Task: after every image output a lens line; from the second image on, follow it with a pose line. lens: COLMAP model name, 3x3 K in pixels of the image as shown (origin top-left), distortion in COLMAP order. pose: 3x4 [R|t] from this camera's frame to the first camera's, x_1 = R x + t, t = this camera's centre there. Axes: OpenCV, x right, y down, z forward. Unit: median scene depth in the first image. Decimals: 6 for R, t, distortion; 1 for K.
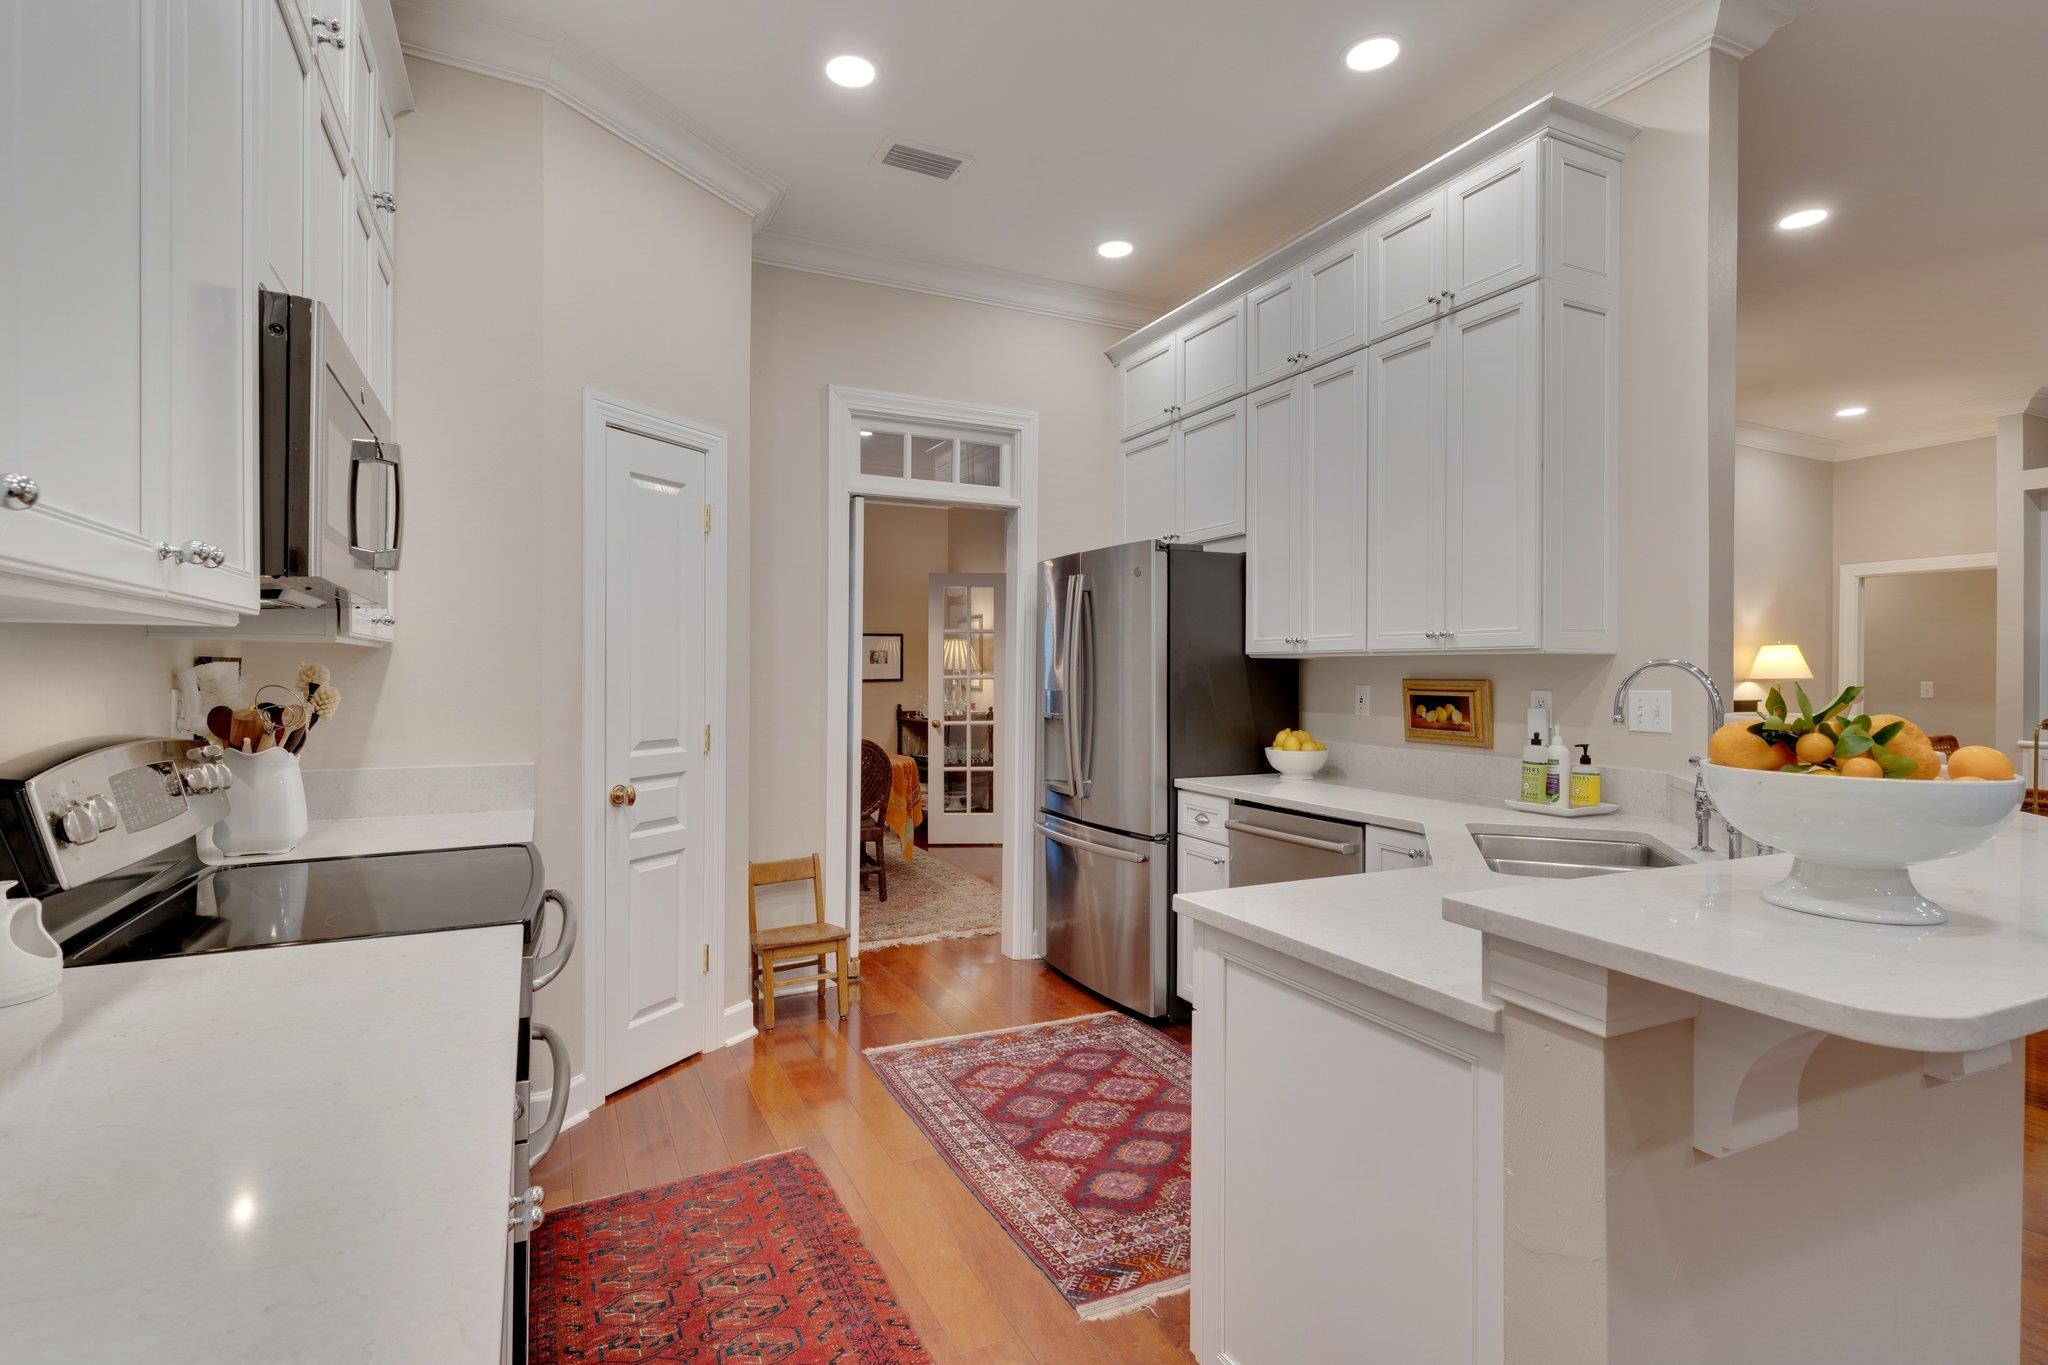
lens RADIAL K [[985.8, 0, 1014.6], [0, 985.8, 668.3], [0, 0, 1]] dist [0.000120, -0.000535]
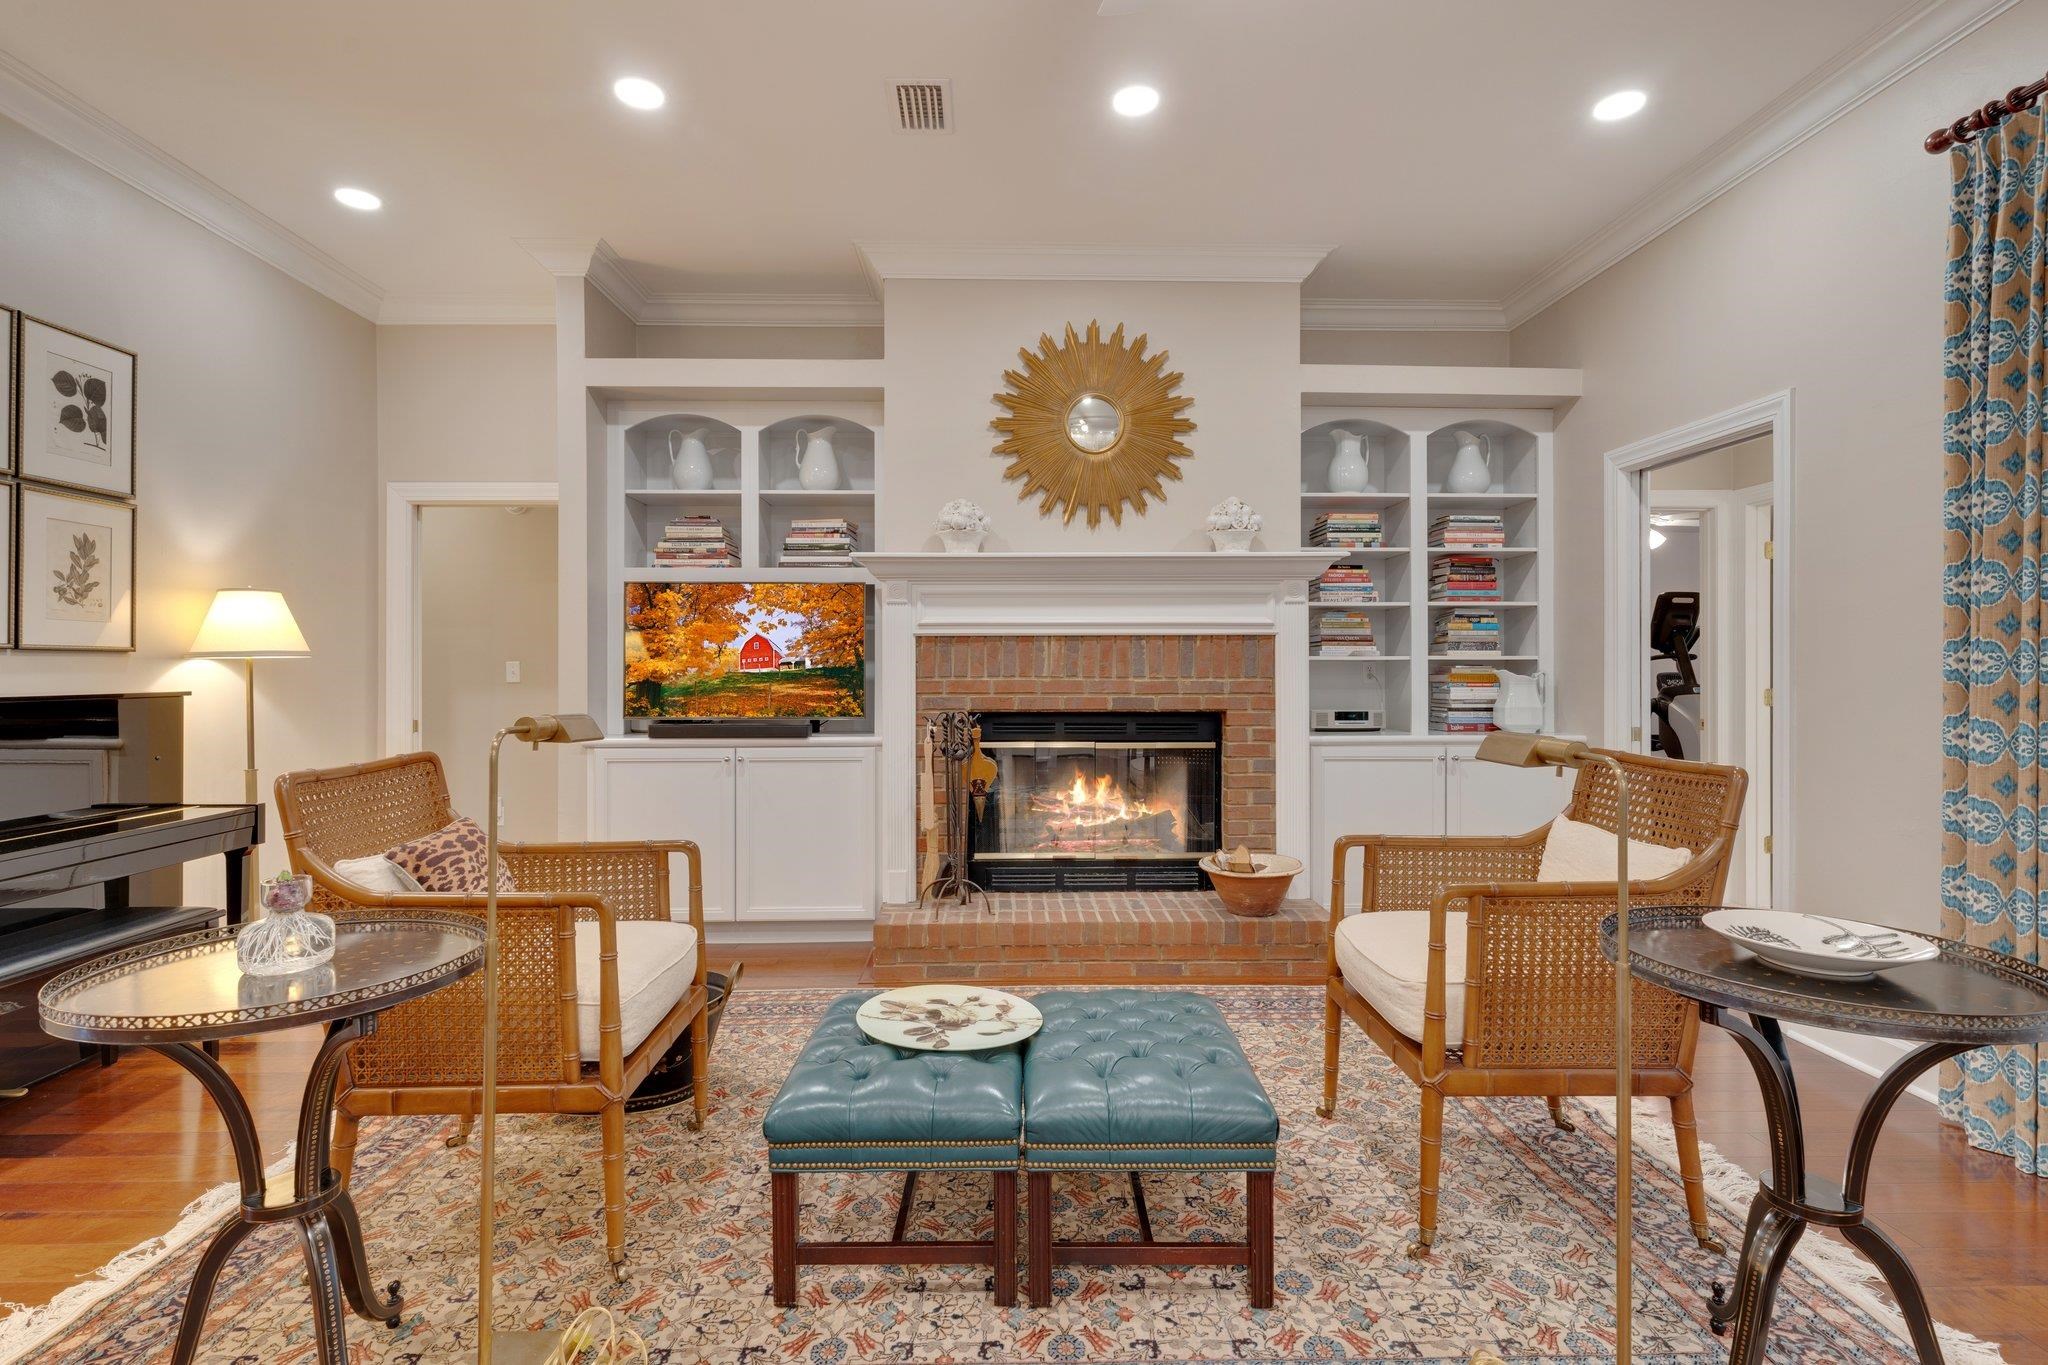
lens RADIAL K [[985.8, 0, 1014.6], [0, 985.8, 668.3], [0, 0, 1]] dist [0.000120, -0.000535]
pose [[0.414115, -0.009709, 0.910173, 0.921080], [0.003820, 0.999953, 0.008929, 0.033804], [-0.910216, -0.000221, 0.414133, 0.776914]]
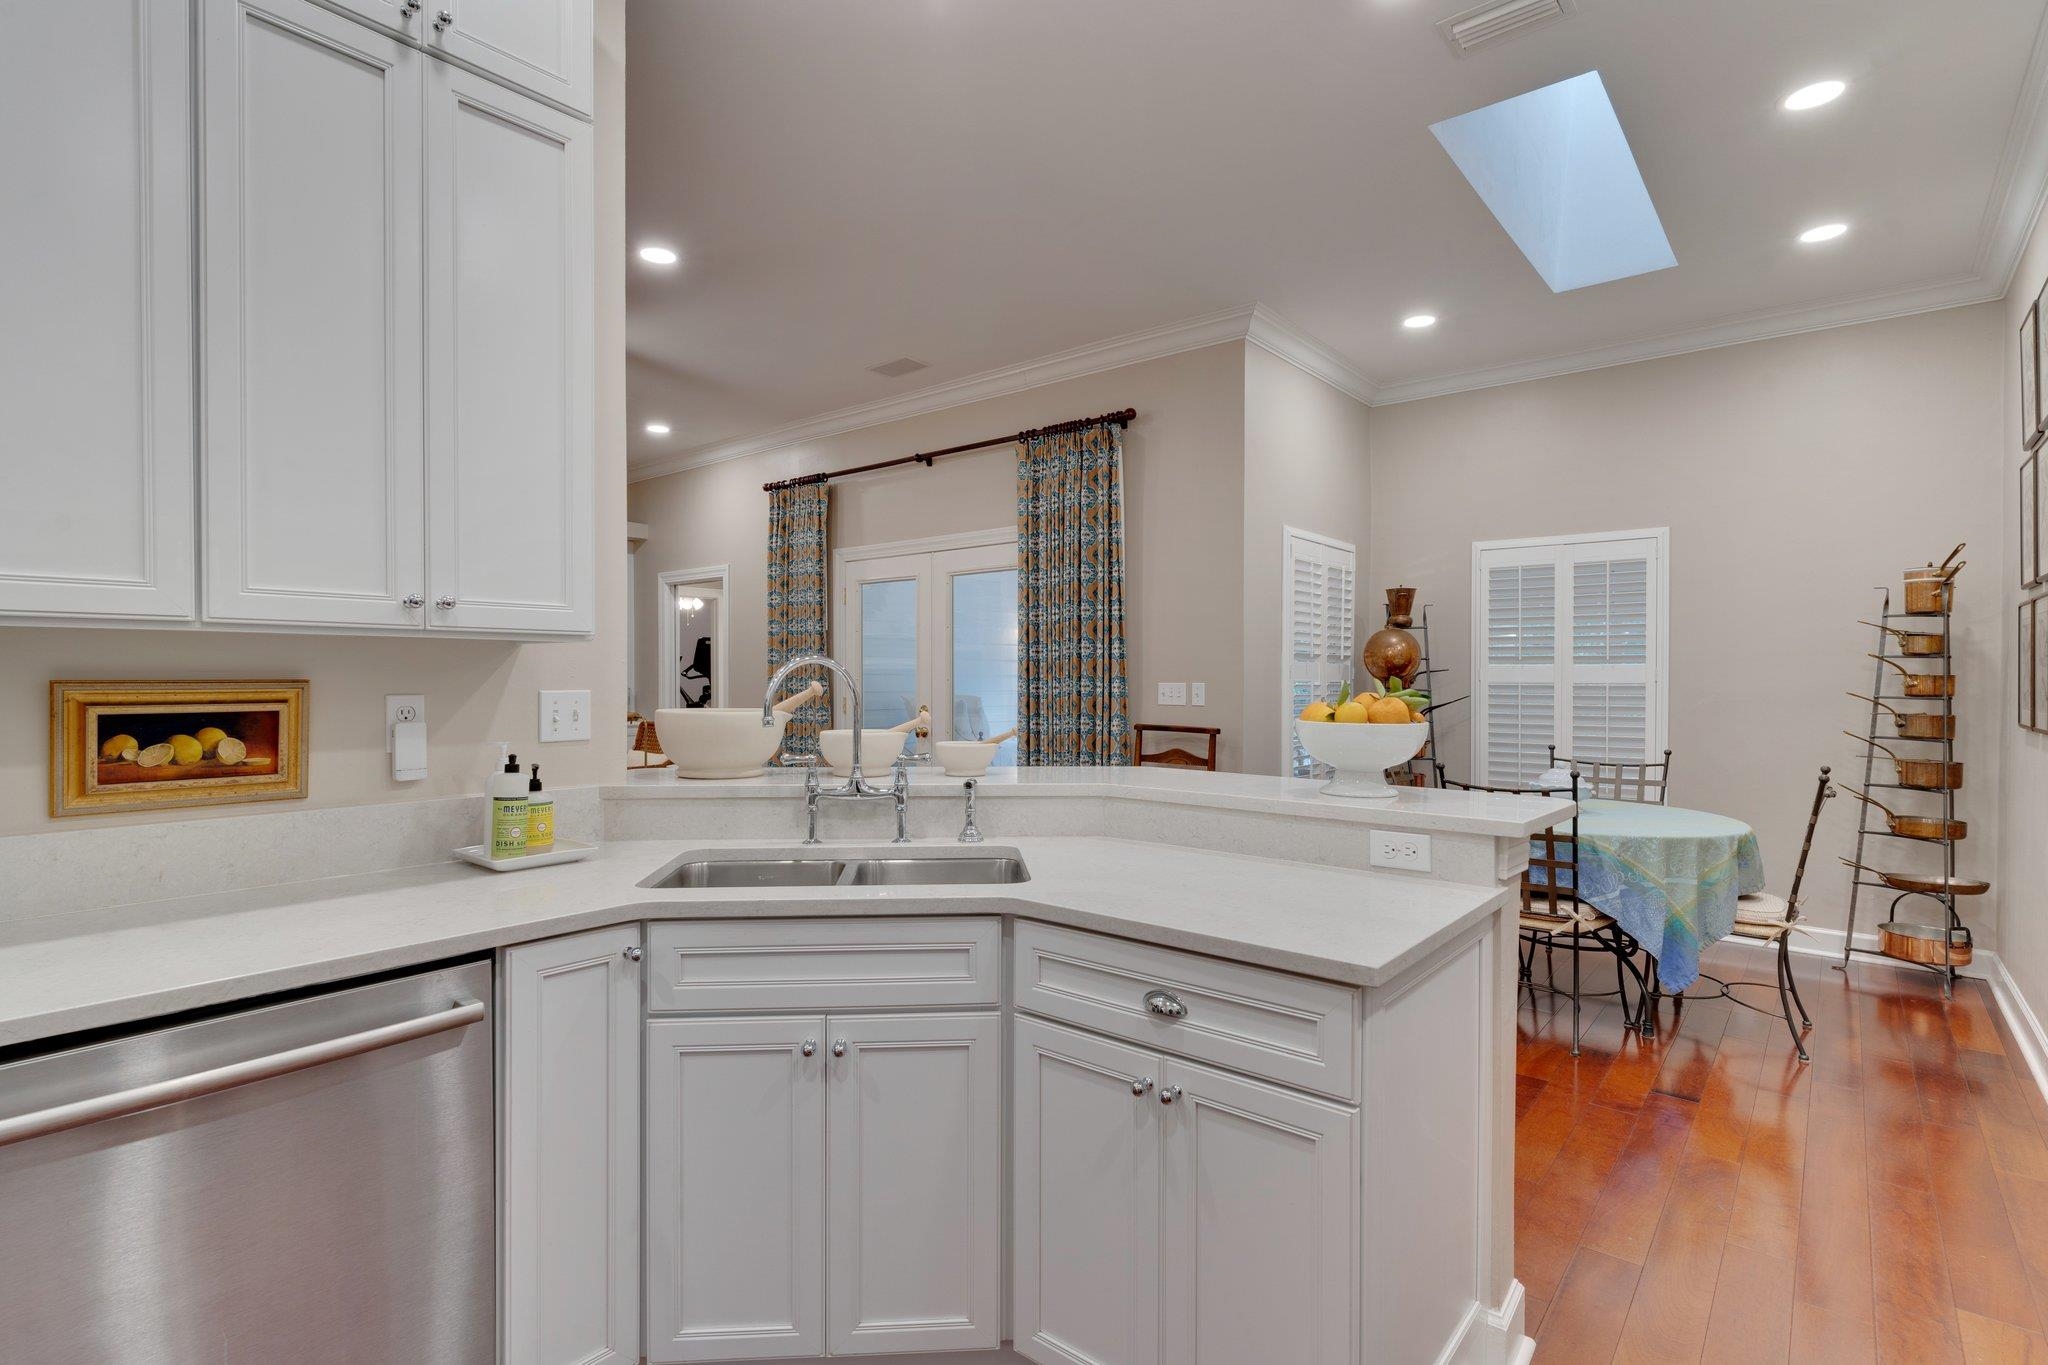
lens RADIAL K [[1000.4, 0, 1011.8], [0, 1000.4, 688.7], [0, 0, 1]] dist [0.008023, 0.000211]
pose [[-0.408093, -0.019309, 0.912736, -0.220163], [-0.005664, 0.999811, 0.018619, 0.002862], [-0.912923, 0.002429, -0.408125, 0.820324]]
